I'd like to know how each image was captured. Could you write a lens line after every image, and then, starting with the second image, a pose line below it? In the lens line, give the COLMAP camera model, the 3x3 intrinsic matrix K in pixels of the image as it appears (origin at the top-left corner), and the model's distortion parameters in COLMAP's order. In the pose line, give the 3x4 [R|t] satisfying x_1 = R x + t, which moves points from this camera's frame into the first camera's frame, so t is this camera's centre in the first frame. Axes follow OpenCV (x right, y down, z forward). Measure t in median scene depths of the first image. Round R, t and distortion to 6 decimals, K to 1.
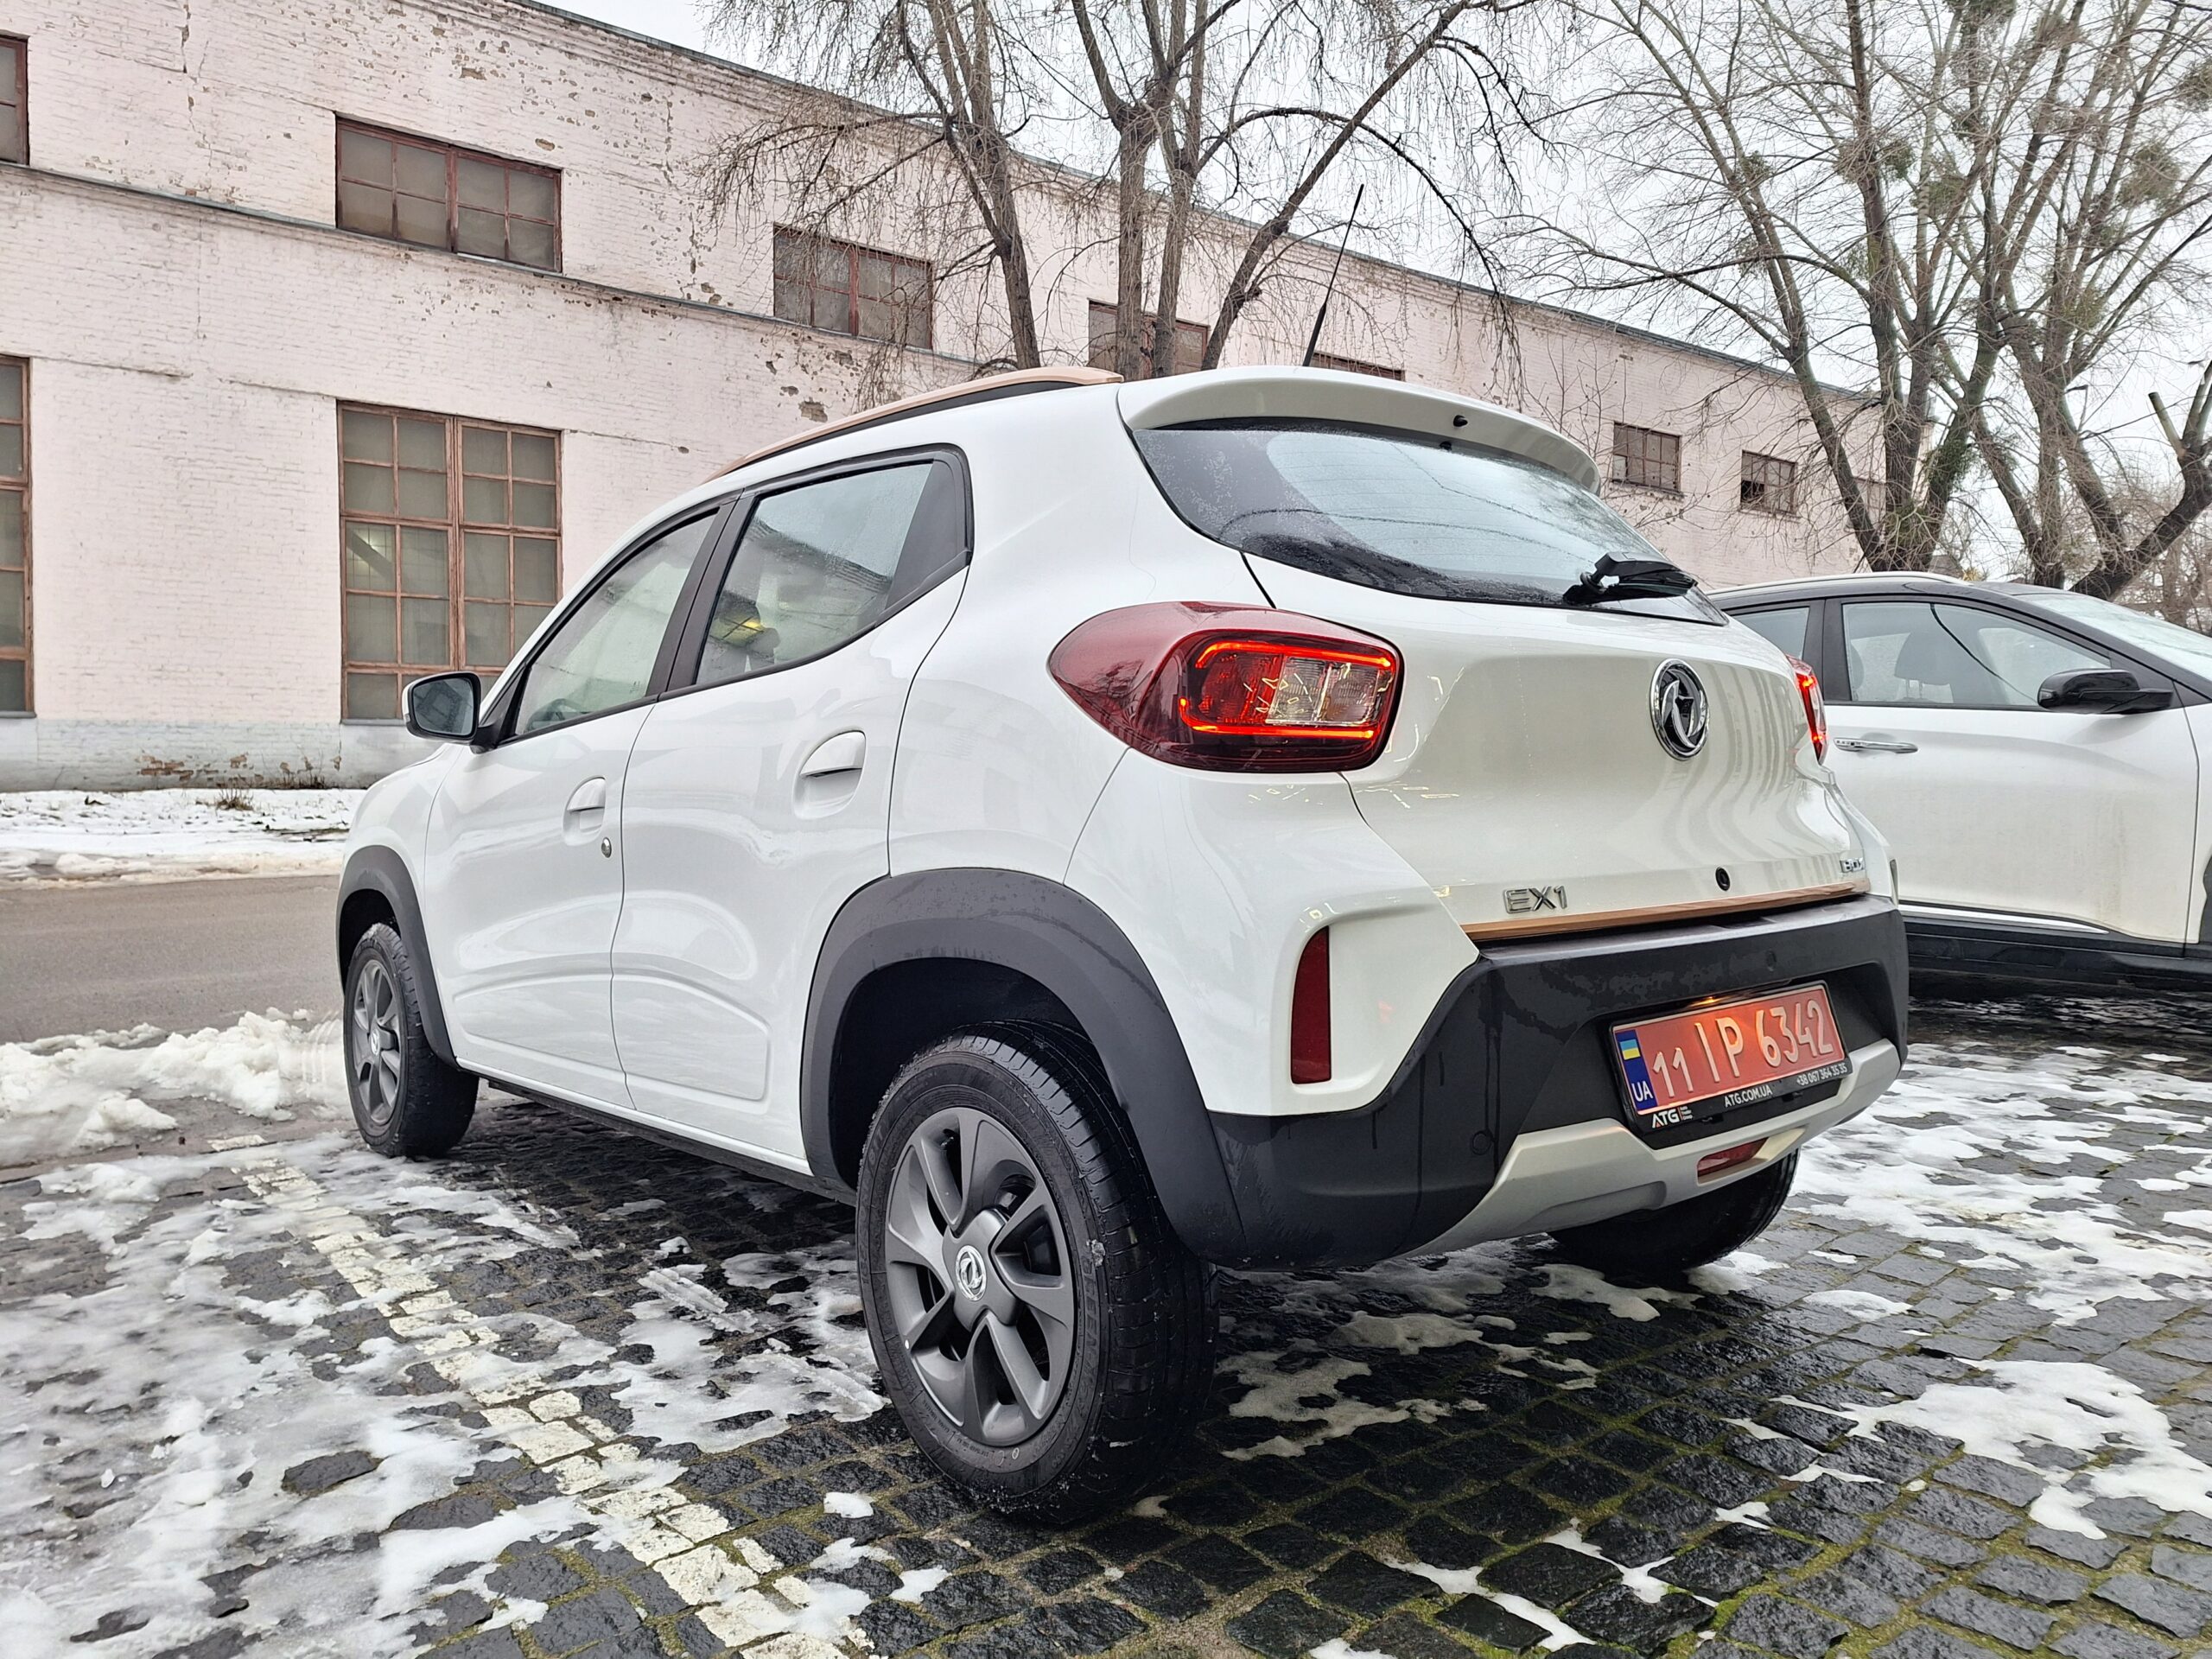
lens RADIAL K [[1540.8, 0, 1081.0], [0, 1540.8, 826.8], [0, 0, 1]] dist [0.072112, -0.071641]
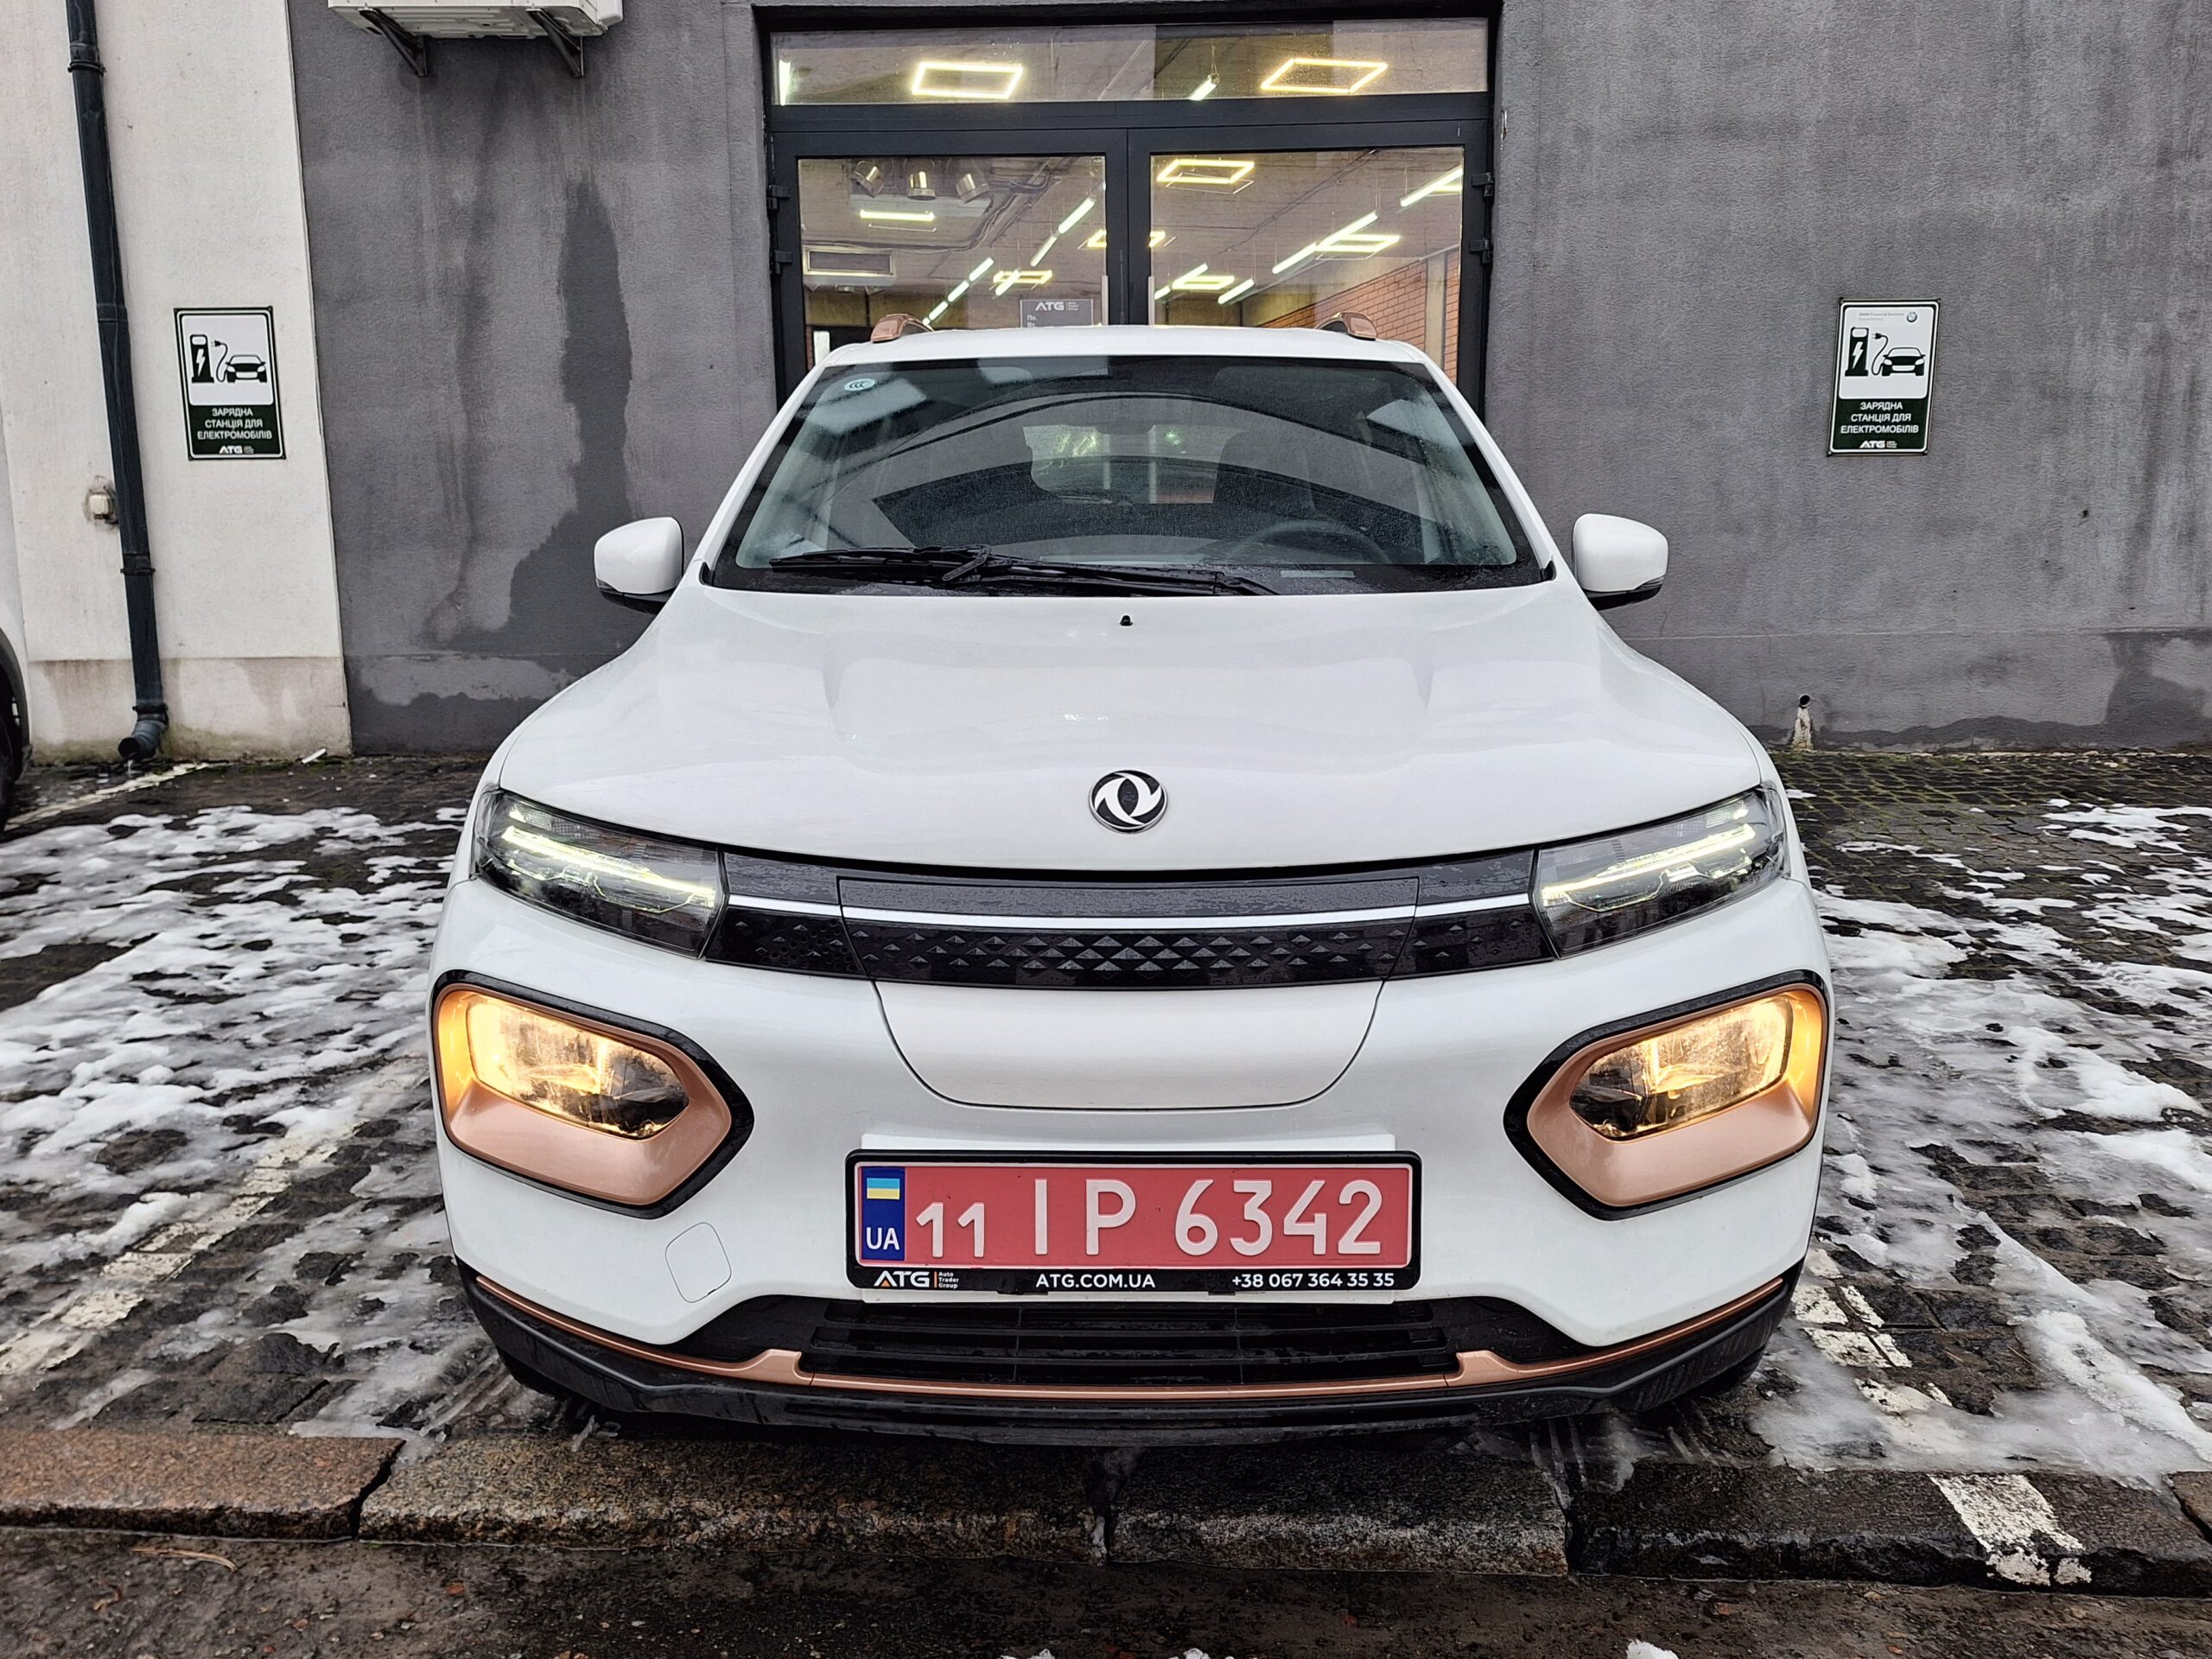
lens RADIAL K [[1641.6, 0, 1106.0], [0, 1641.6, 829.5], [0, 0, 1]] dist [0.074623, -0.074655]
pose [[-0.762525, -0.113355, 0.636951, -0.943480], [0.034008, 0.976147, 0.214432, -0.162800], [-0.646064, 0.185171, -0.740481, 2.247514]]
